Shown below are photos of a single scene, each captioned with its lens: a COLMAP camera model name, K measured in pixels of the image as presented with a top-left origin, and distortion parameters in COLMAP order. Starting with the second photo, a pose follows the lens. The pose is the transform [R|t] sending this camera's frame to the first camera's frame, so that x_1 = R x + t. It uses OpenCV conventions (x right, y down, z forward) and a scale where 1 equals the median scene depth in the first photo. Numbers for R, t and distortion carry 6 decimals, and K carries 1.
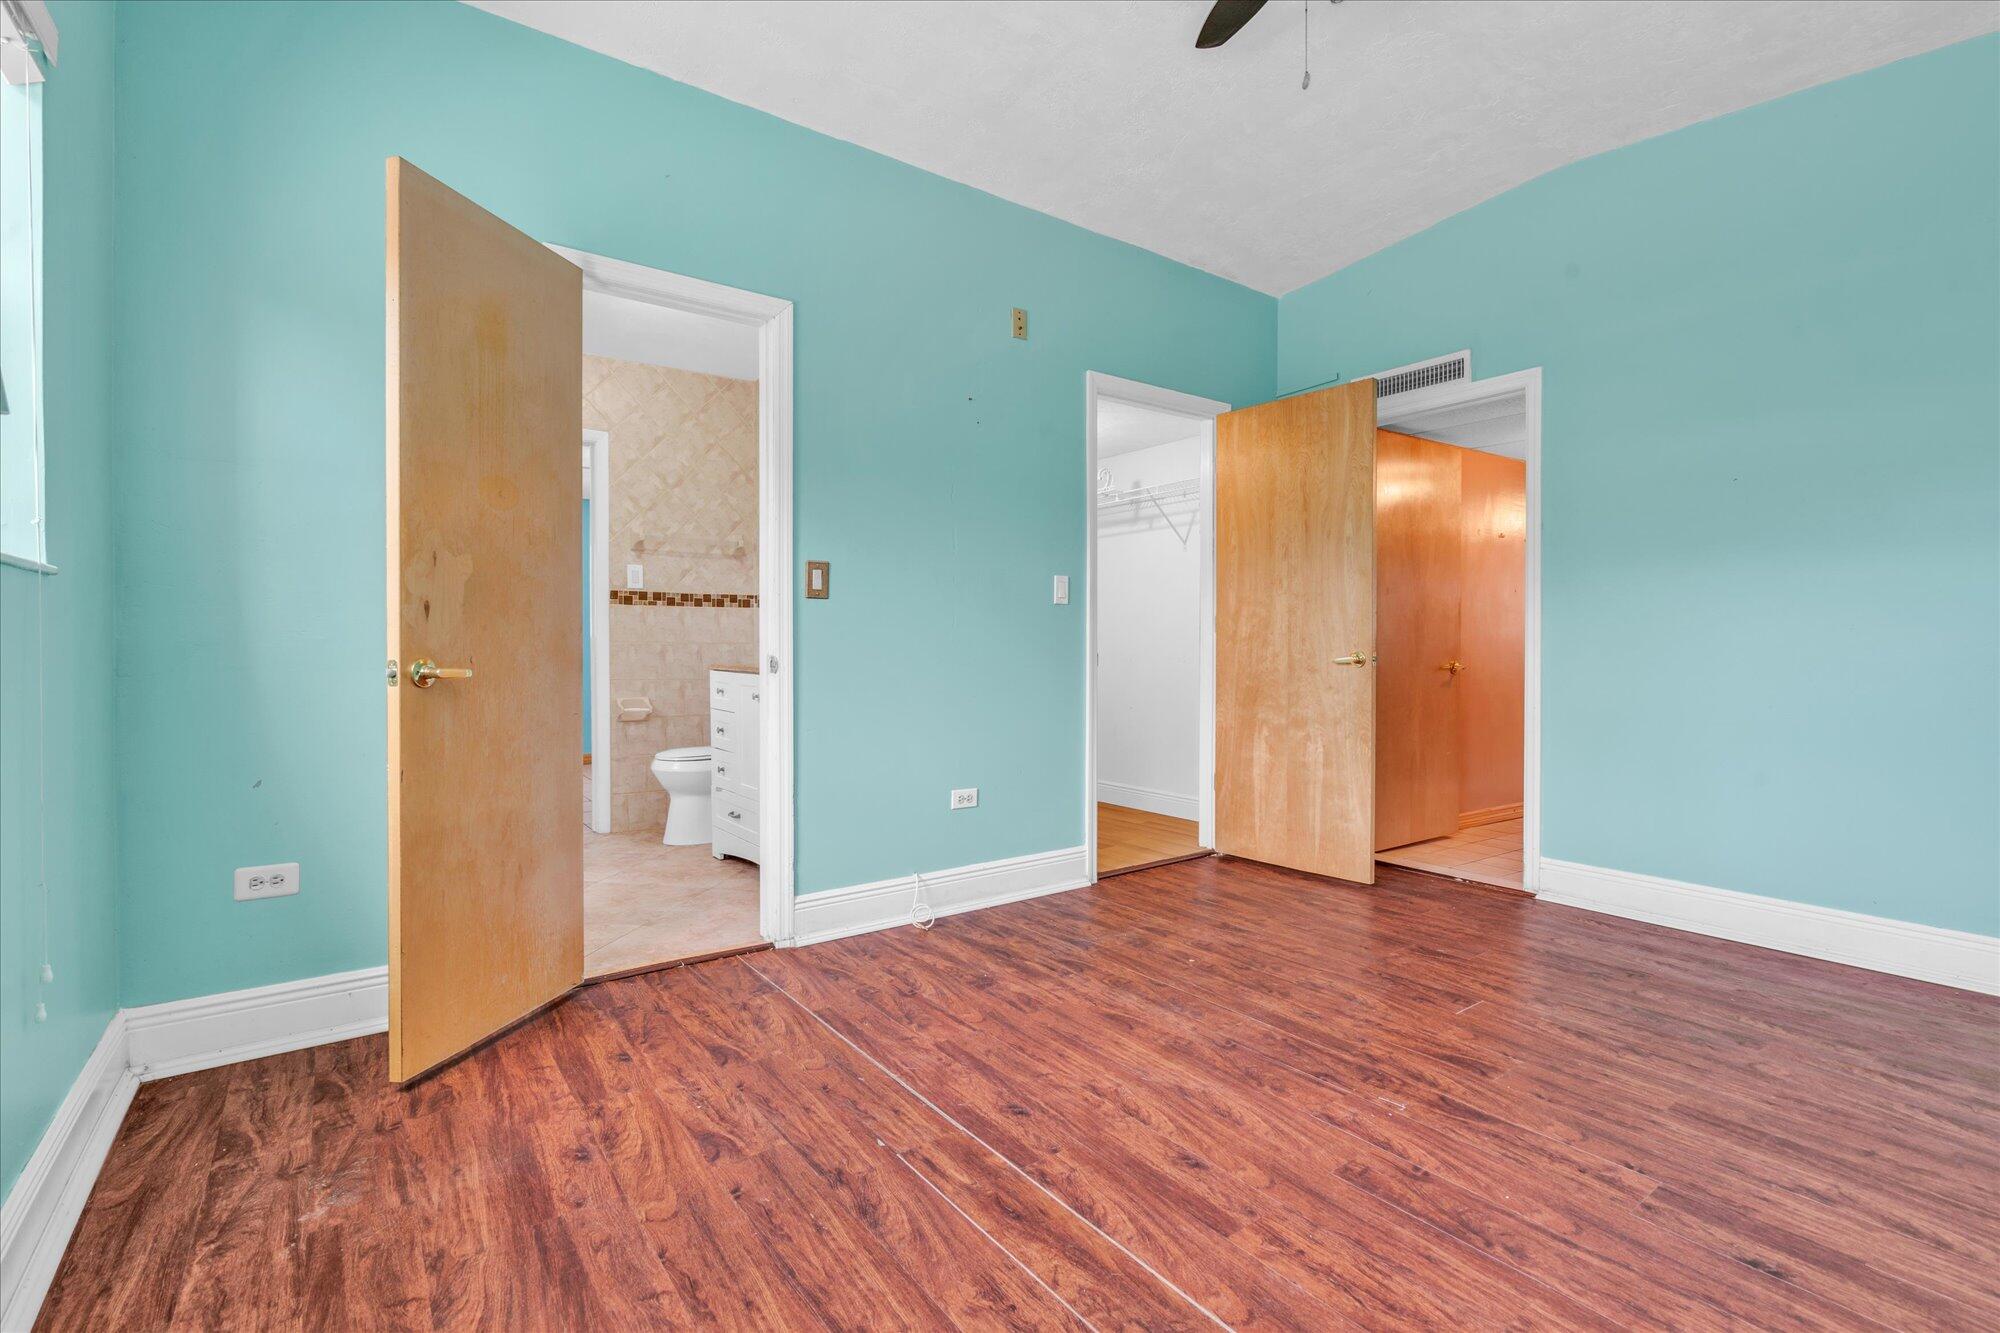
lens RADIAL K [[923.2, 0, 1001.5], [0, 923.2, 664.8], [0, 0, 1]] dist [-0.004654, -0.000371]
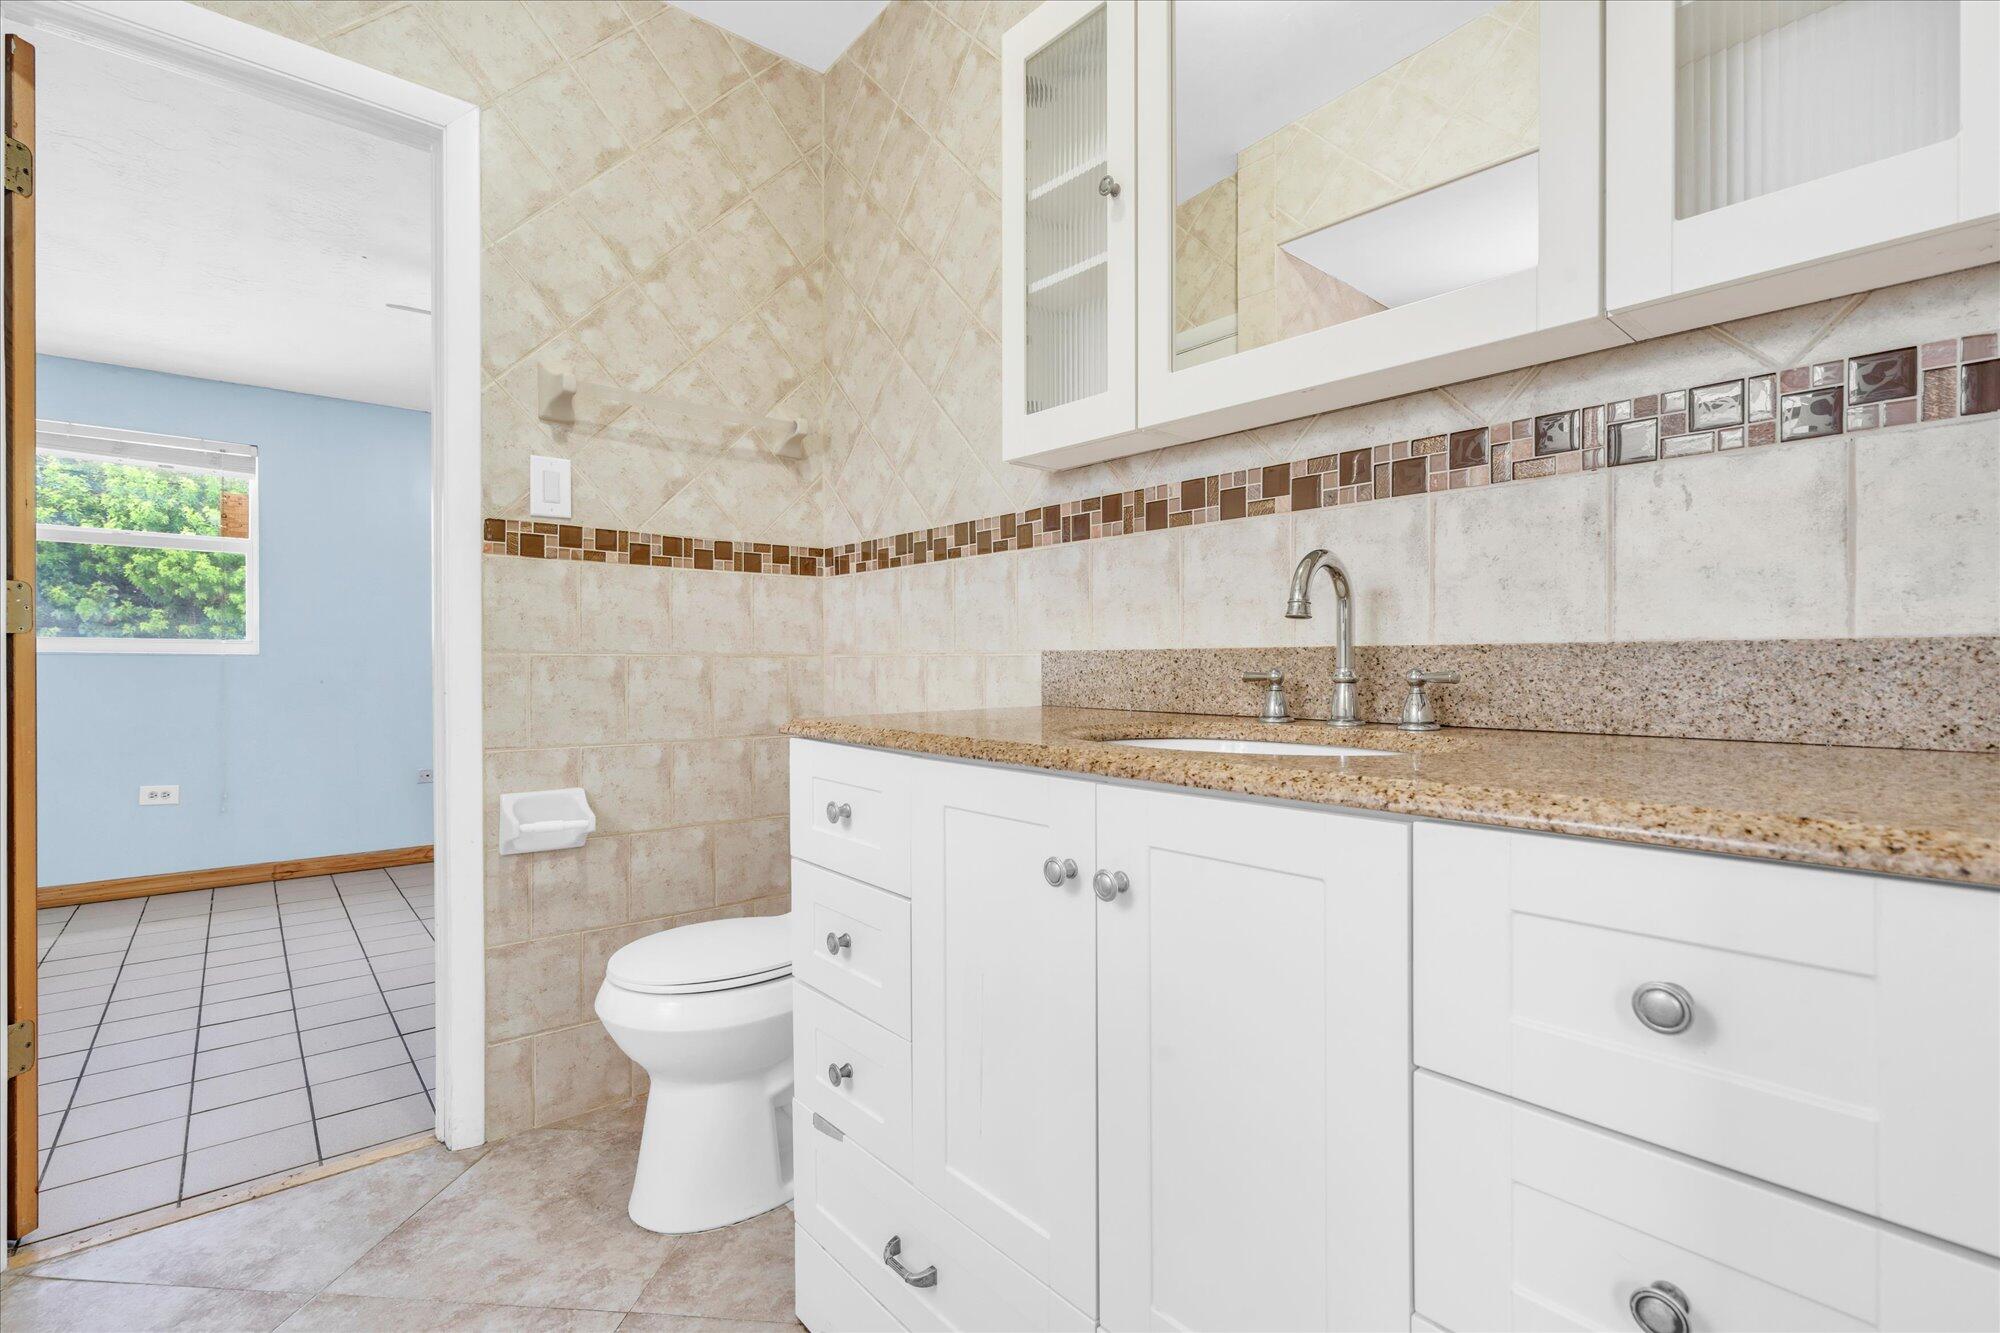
lens RADIAL K [[923.2, 0, 997.9], [0, 923.2, 674.1], [0, 0, 1]] dist [-0.004654, -0.000371]
pose [[0.997579, -0.000458, 0.069543, -0.232338], [0.000761, 0.999990, -0.004331, -0.013152], [-0.069541, 0.004373, 0.997570, 0.590309]]
